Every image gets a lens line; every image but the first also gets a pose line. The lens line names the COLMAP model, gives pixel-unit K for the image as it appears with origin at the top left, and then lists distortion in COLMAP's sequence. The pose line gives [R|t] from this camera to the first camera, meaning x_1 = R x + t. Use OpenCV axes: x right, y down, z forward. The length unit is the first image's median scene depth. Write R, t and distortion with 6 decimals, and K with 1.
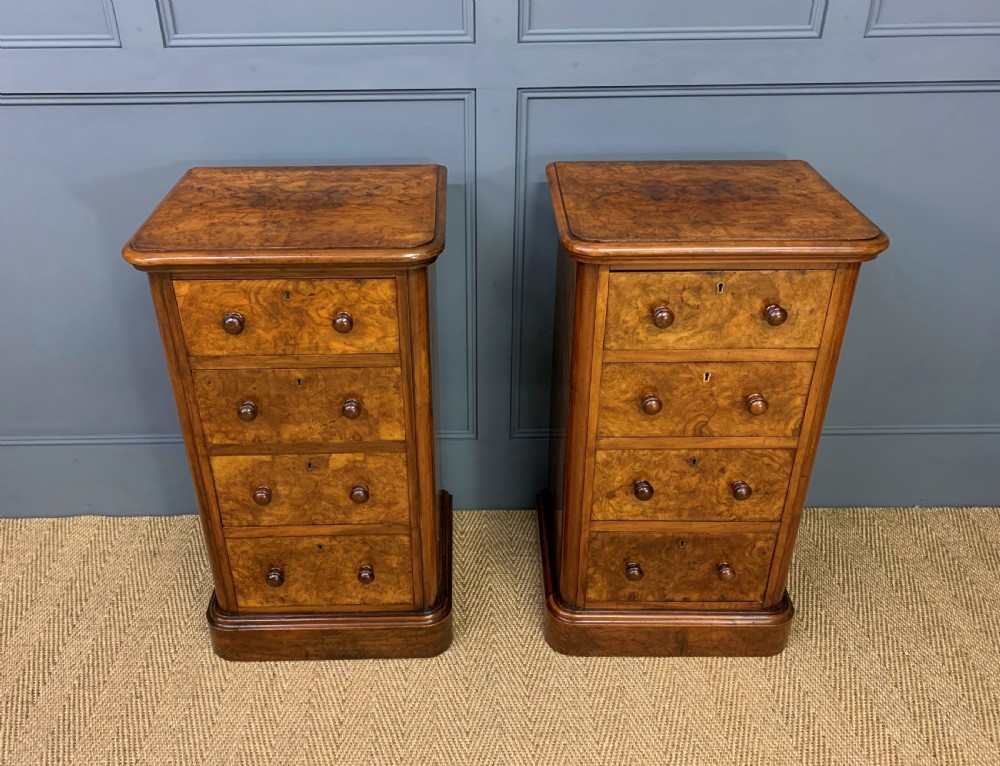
lens RADIAL K [[894.1, 0, 467.8], [0, 894.1, 384.7], [0, 0, 1]] dist [0.094036, -0.075972]
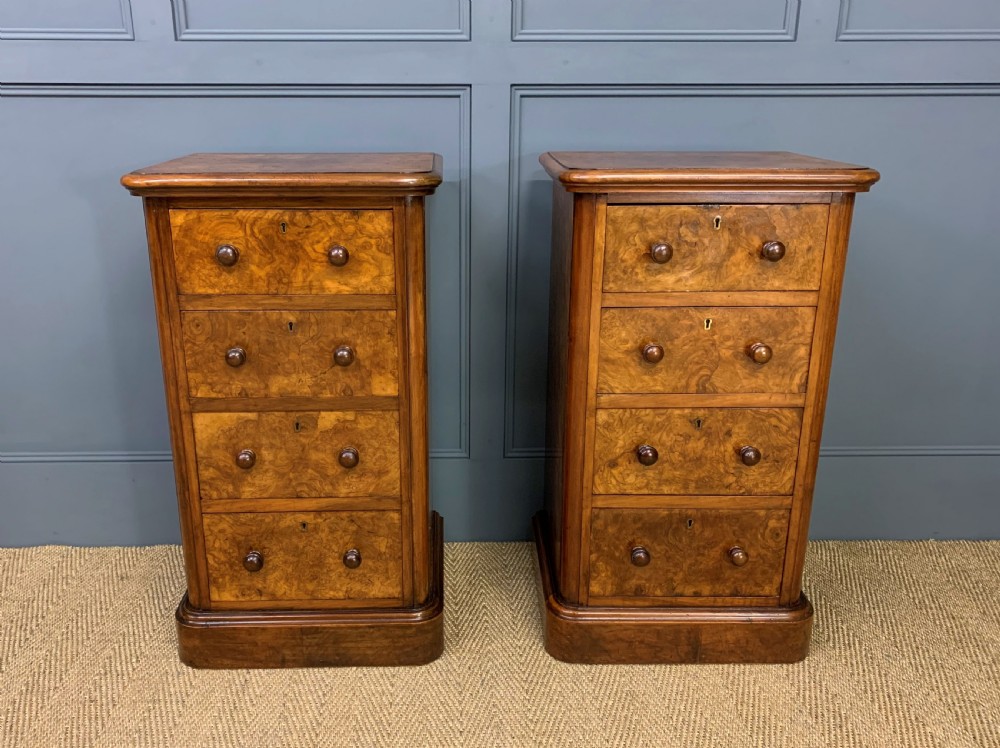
lens RADIAL K [[899.5, 0, 465.7], [0, 899.5, 379.1], [0, 0, 1]] dist [0.085825, -0.056201]
pose [[0.999873, 0.006078, 0.014749, -0.011413], [-0.002717, 0.975945, -0.217998, 0.244933], [-0.015719, 0.217931, 0.975838, 0.049940]]
